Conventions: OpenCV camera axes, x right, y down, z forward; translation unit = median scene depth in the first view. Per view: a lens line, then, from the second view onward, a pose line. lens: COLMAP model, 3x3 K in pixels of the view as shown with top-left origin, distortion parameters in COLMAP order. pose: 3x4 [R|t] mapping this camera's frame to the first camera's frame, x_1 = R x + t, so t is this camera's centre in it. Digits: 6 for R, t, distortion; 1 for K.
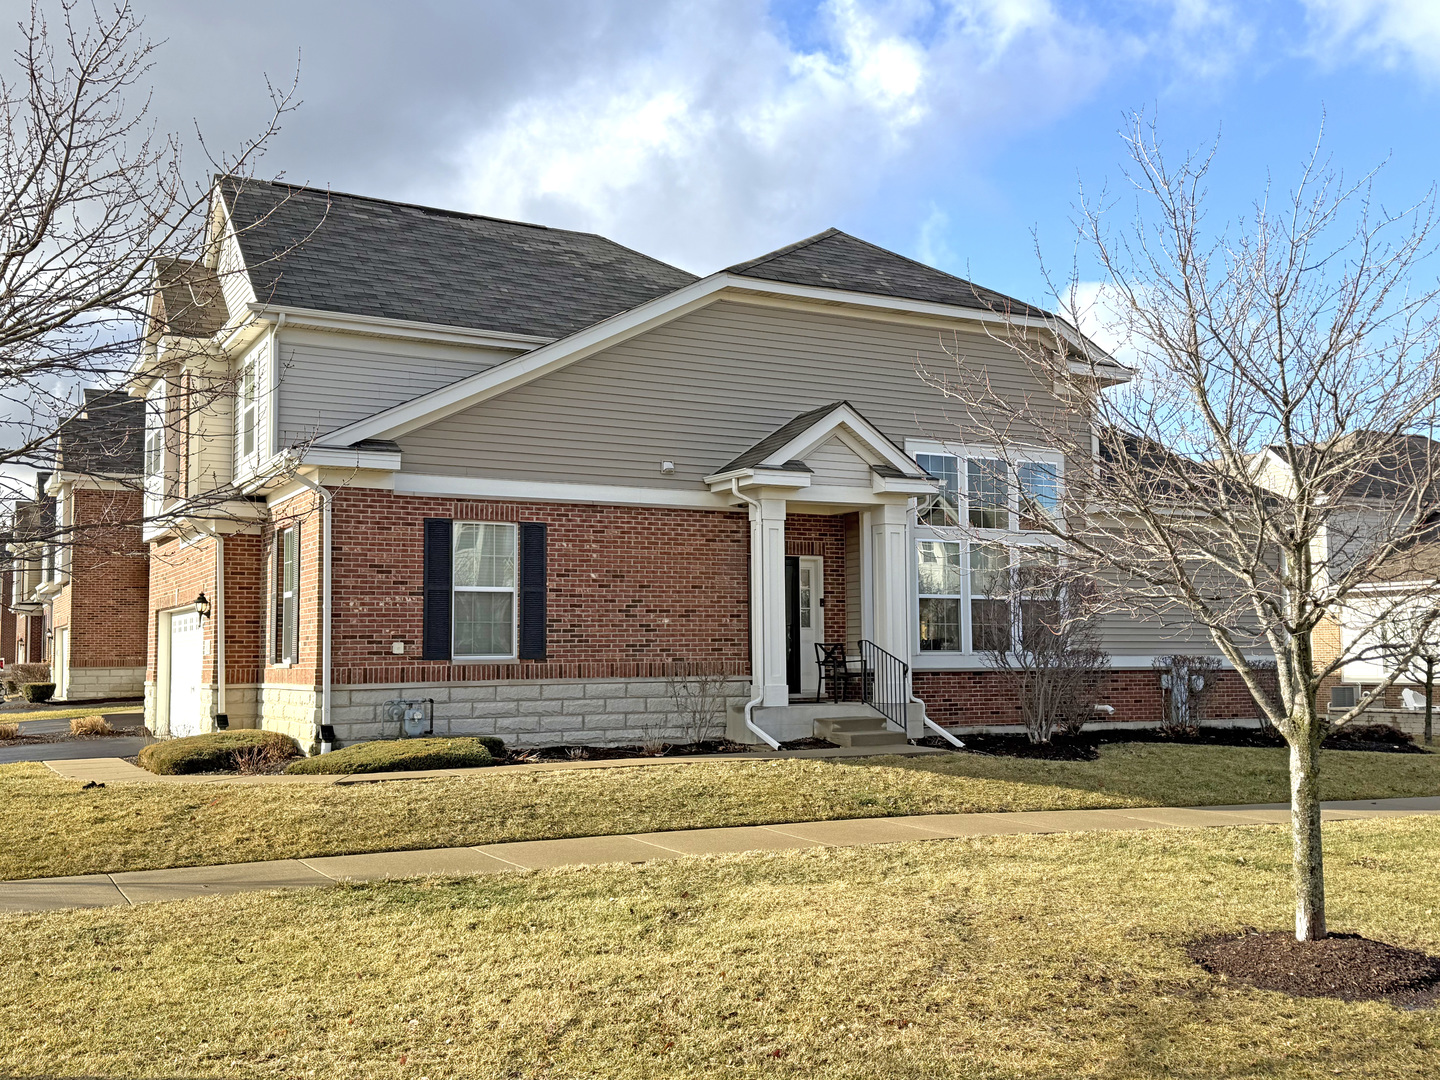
lens RADIAL K [[1472.1, 0, 721.4], [0, 1472.1, 540.4], [0, 0, 1]] dist [0.120379, 0.000000]
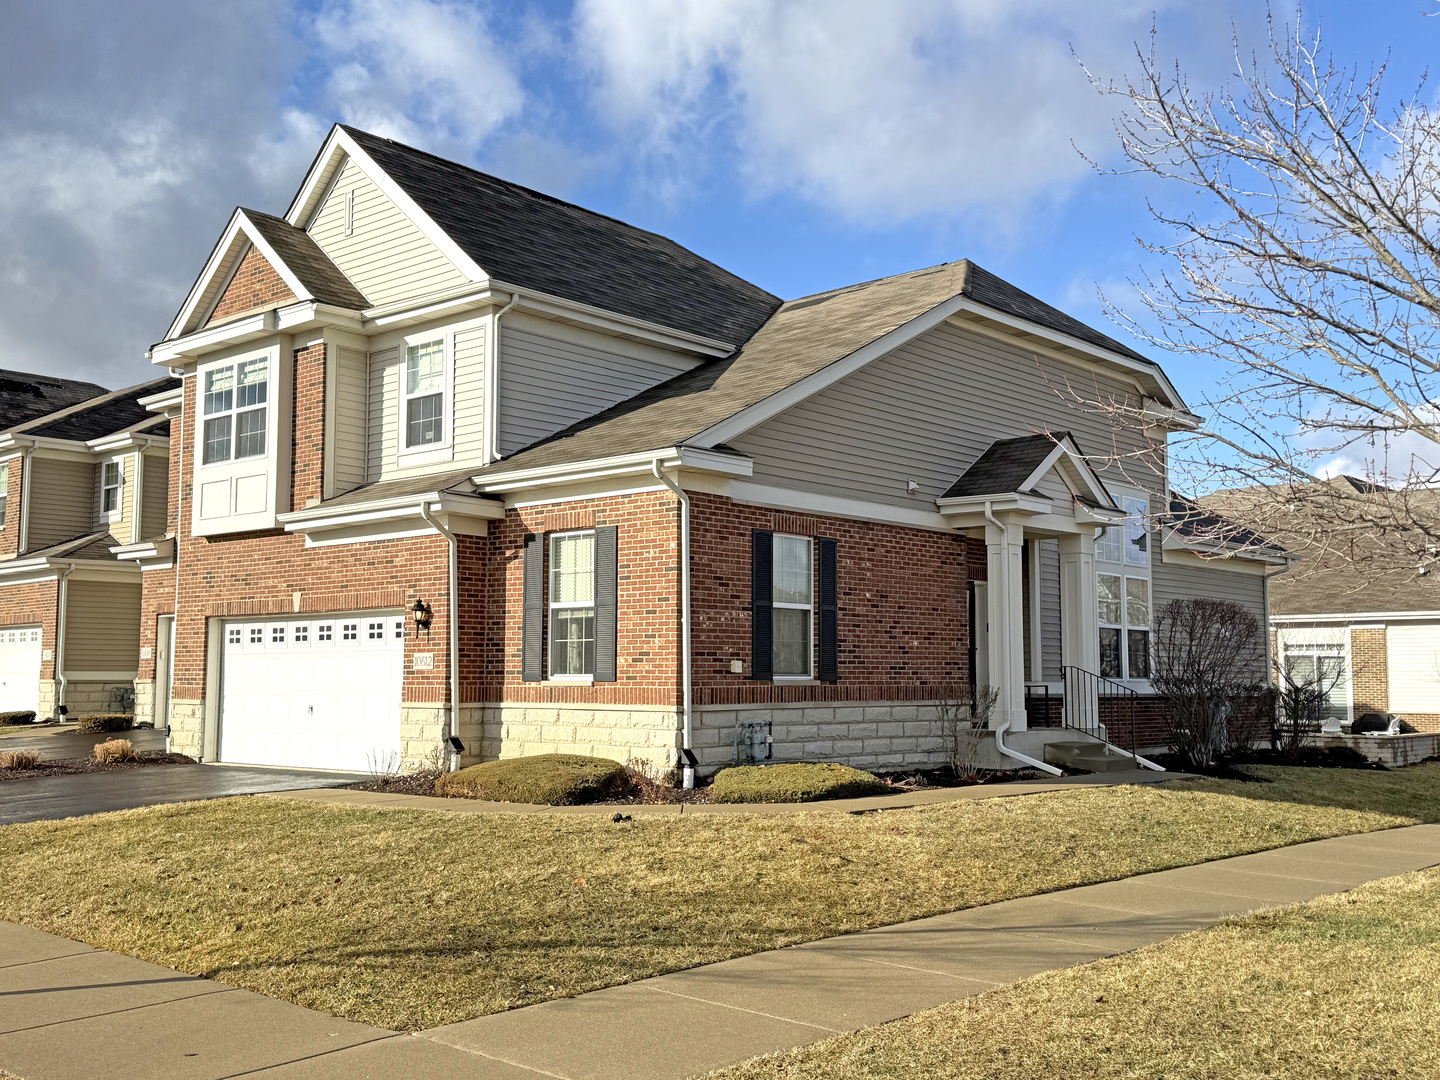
lens RADIAL K [[1472.1, 0, 721.4], [0, 1472.1, 535.8], [0, 0, 1]] dist [0.120379, 0.000000]
pose [[0.942970, 0.044090, 0.329946, -0.505247], [-0.038509, 0.998983, -0.023437, 0.011615], [-0.330644, 0.009394, 0.943709, 0.117720]]
